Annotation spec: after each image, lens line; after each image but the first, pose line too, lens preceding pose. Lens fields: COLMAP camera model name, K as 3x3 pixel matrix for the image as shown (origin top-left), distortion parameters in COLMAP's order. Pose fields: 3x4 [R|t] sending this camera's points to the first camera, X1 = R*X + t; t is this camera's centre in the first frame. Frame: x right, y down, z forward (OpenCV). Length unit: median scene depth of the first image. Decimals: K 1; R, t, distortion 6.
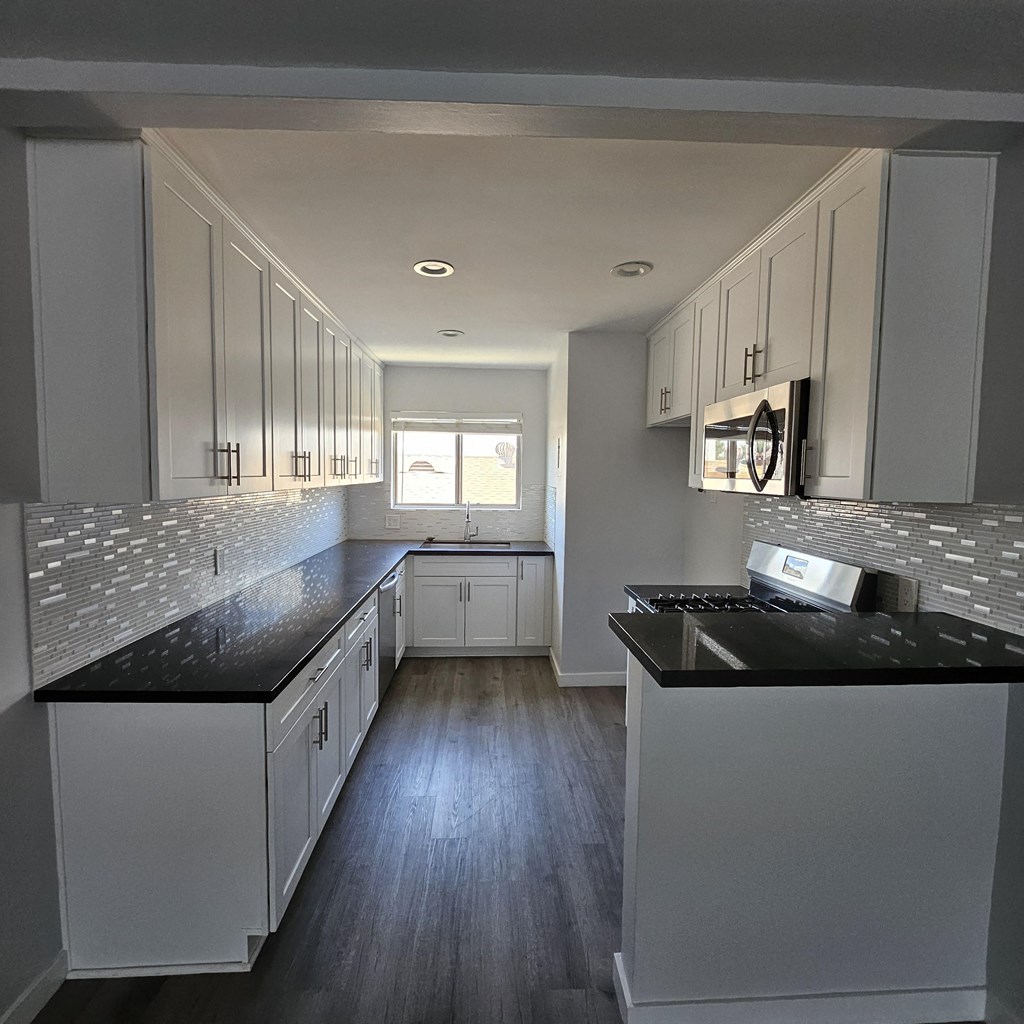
lens RADIAL K [[533.2, 0, 510.3], [0, 533.2, 512.4], [0, 0, 1]] dist [-0.015994, -0.001020]
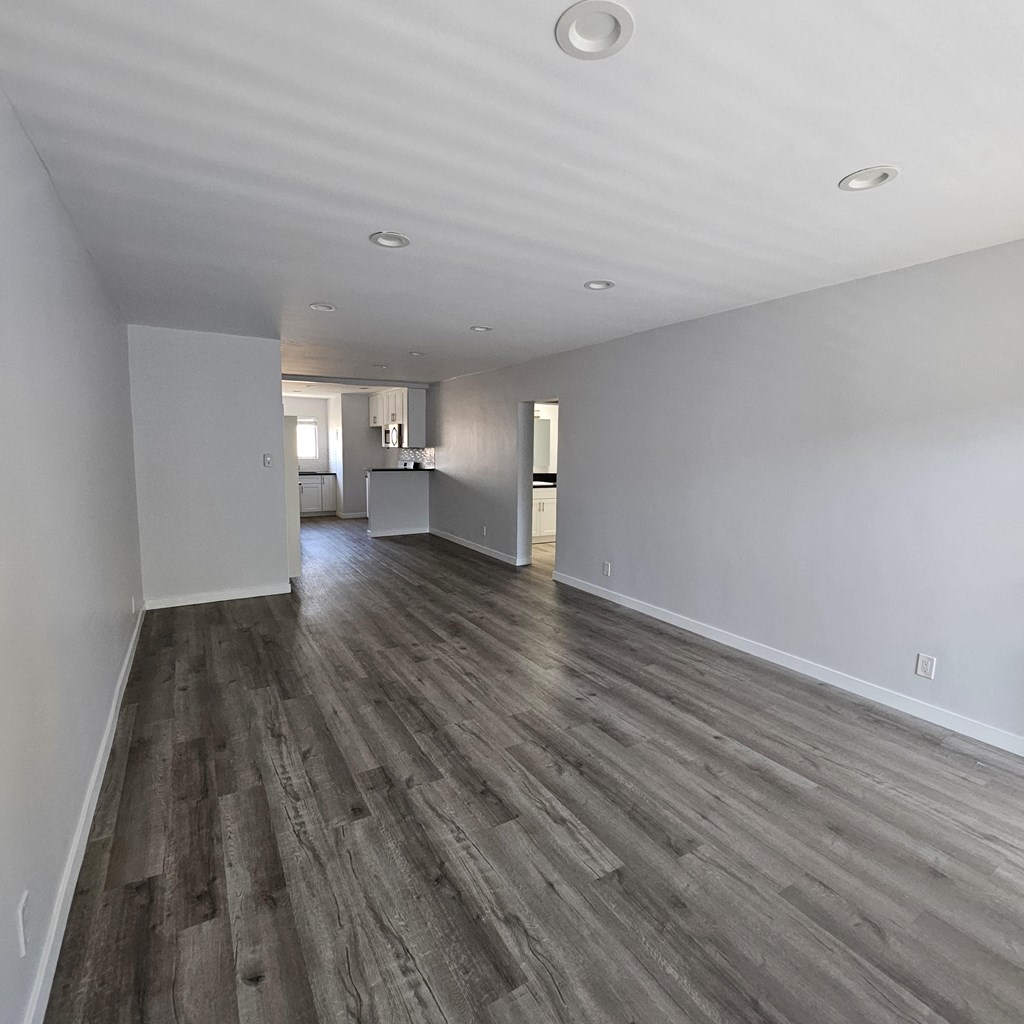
lens RADIAL K [[533.2, 0, 516.9], [0, 533.2, 509.4], [0, 0, 1]] dist [-0.015994, -0.001020]
pose [[0.875795, -0.055316, 0.479503, -0.362202], [0.030716, 0.997785, 0.059005, 0.113277], [-0.481705, -0.036948, 0.875554, -1.541855]]
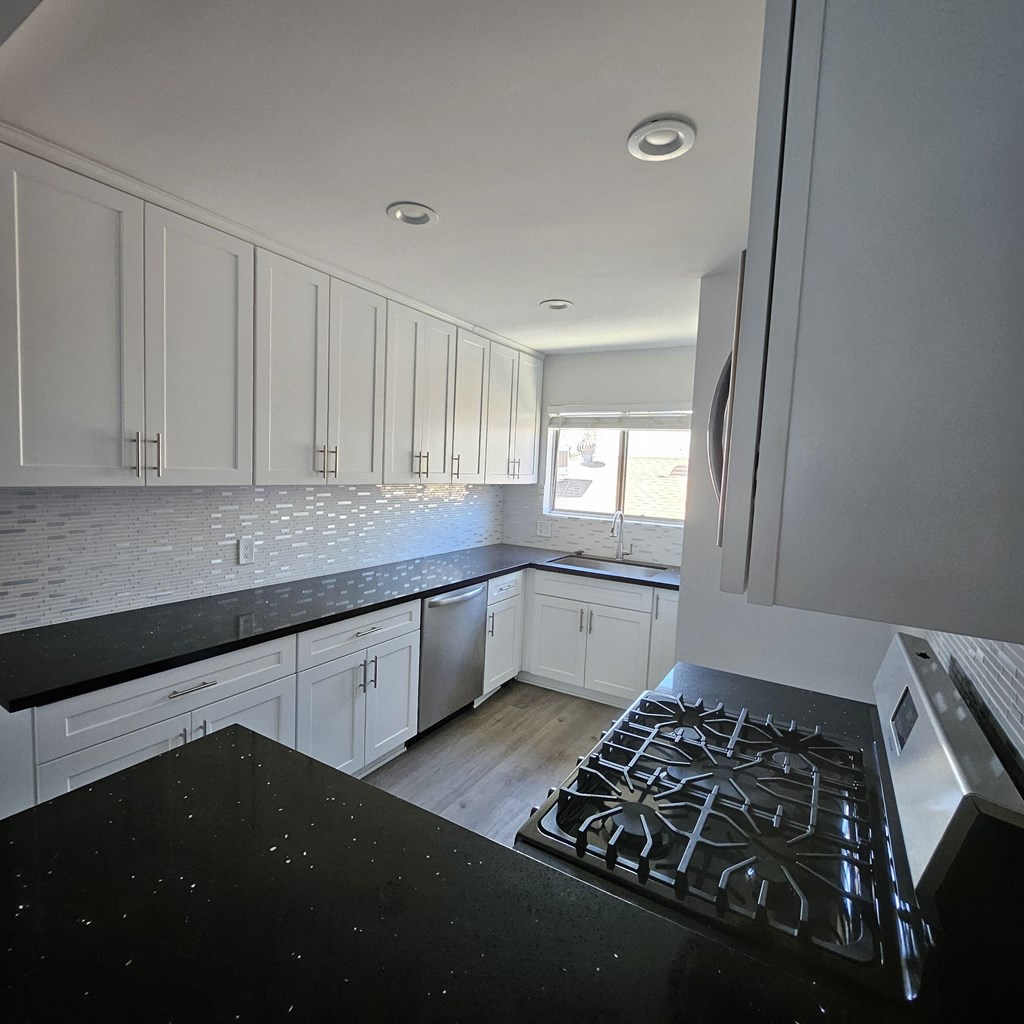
lens RADIAL K [[533.2, 0, 513.1], [0, 533.2, 511.1], [0, 0, 1]] dist [-0.015994, -0.001020]
pose [[0.834440, 0.071158, -0.546486, 0.235047], [-0.076044, 0.997010, 0.013708, -0.020759], [0.545827, 0.030118, 0.837356, 0.225888]]
